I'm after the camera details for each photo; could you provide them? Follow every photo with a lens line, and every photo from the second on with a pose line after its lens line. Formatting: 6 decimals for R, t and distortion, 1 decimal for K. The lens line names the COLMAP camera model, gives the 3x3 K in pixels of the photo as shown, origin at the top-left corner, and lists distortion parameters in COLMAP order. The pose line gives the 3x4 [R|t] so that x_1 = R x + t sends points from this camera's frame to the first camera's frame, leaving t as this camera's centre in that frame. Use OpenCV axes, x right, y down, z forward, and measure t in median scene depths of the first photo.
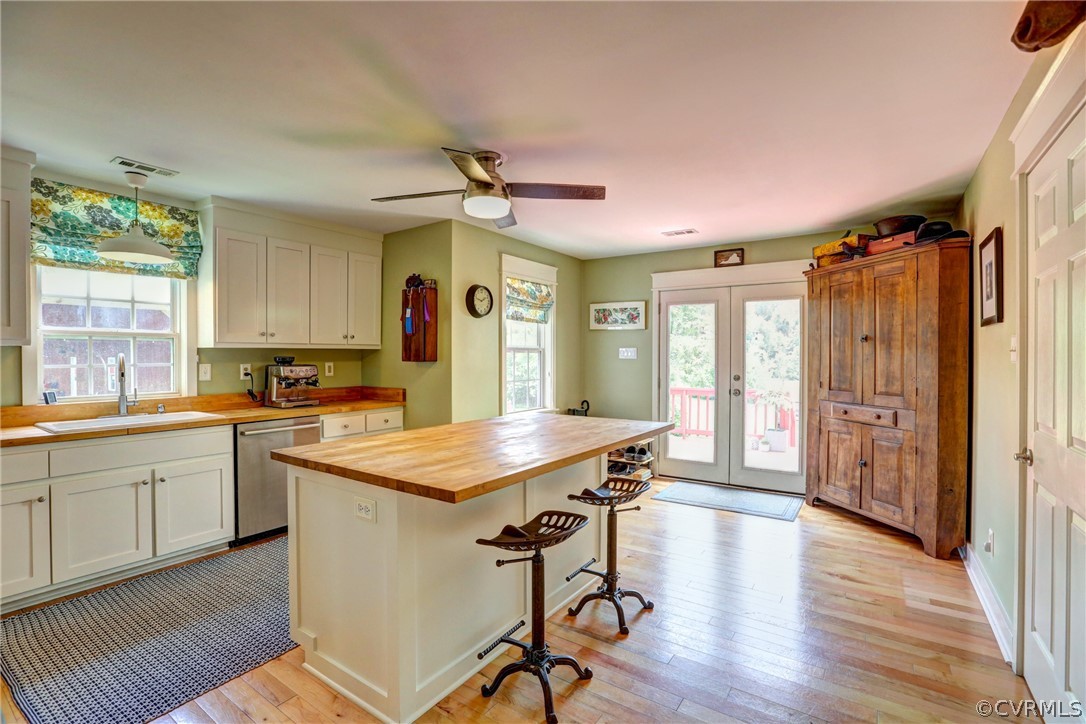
lens RADIAL K [[494.3, 0, 546.7], [0, 494.3, 358.8], [0, 0, 1]] dist [-0.066185, 0.024027]
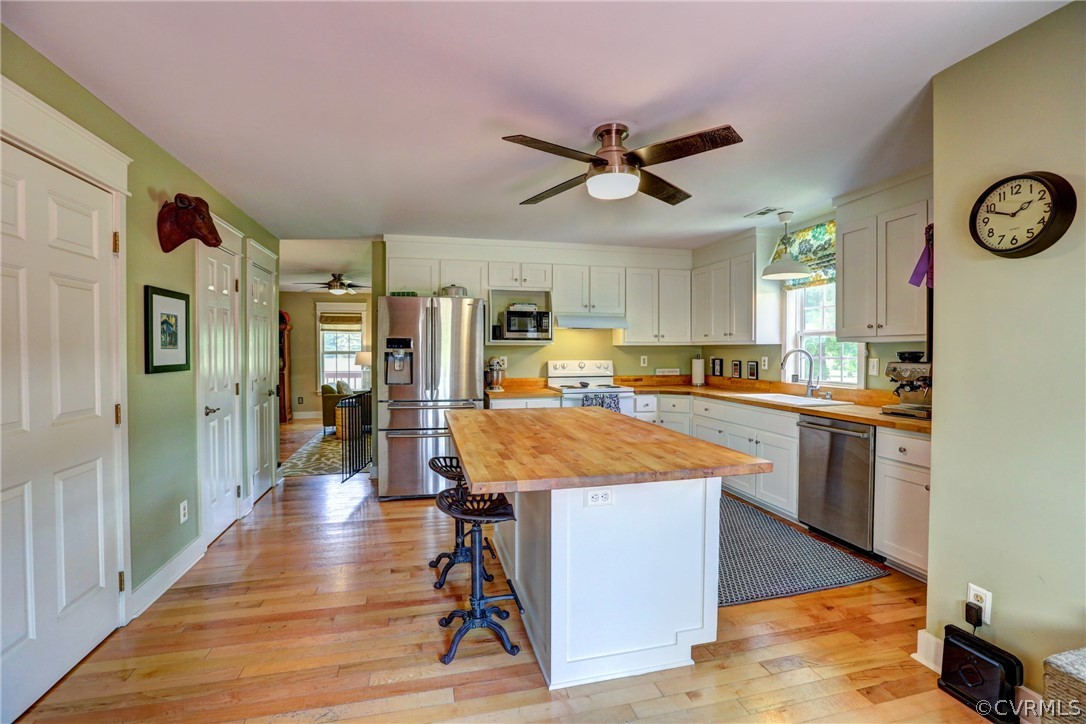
lens RADIAL K [[494.3, 0, 546.7], [0, 494.3, 358.8], [0, 0, 1]] dist [-0.066185, 0.024027]
pose [[-0.659561, 0.012562, -0.751546, 0.453378], [-0.004513, 0.999776, 0.020672, -0.005721], [0.751637, 0.017026, -0.659357, 1.062756]]
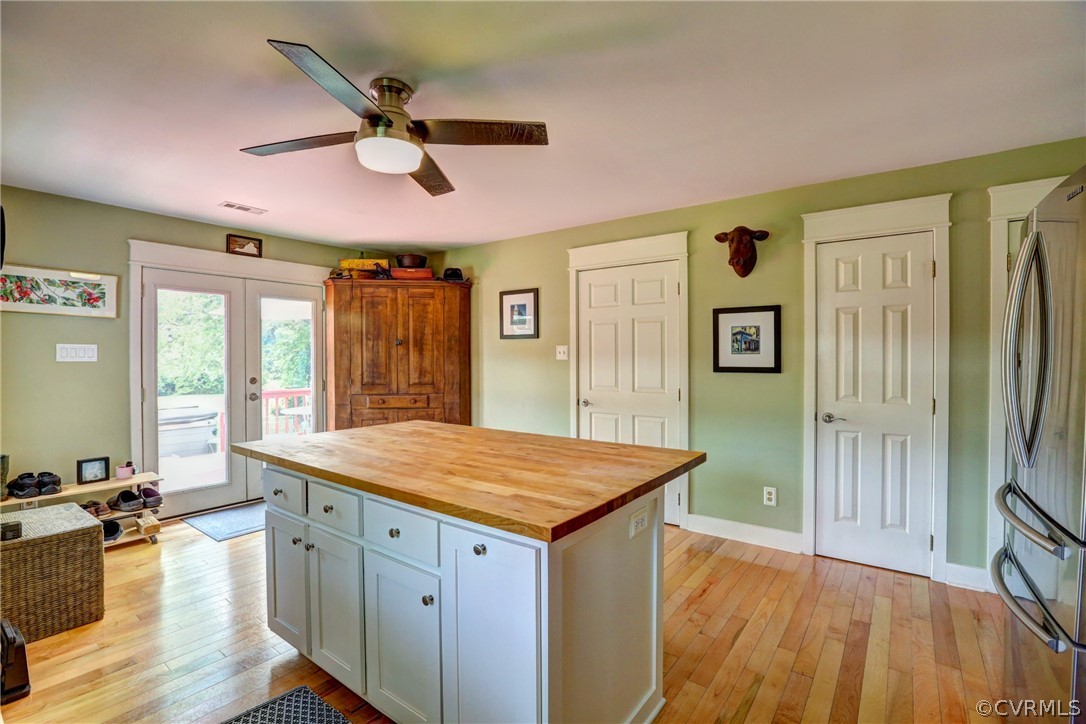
lens RADIAL K [[494.3, 0, 546.7], [0, 494.3, 358.8], [0, 0, 1]] dist [-0.066185, 0.024027]
pose [[0.033251, -0.005708, 0.999431, -0.596020], [0.008401, 0.999950, 0.005432, -0.002493], [-0.999412, 0.008216, 0.033297, 0.522730]]
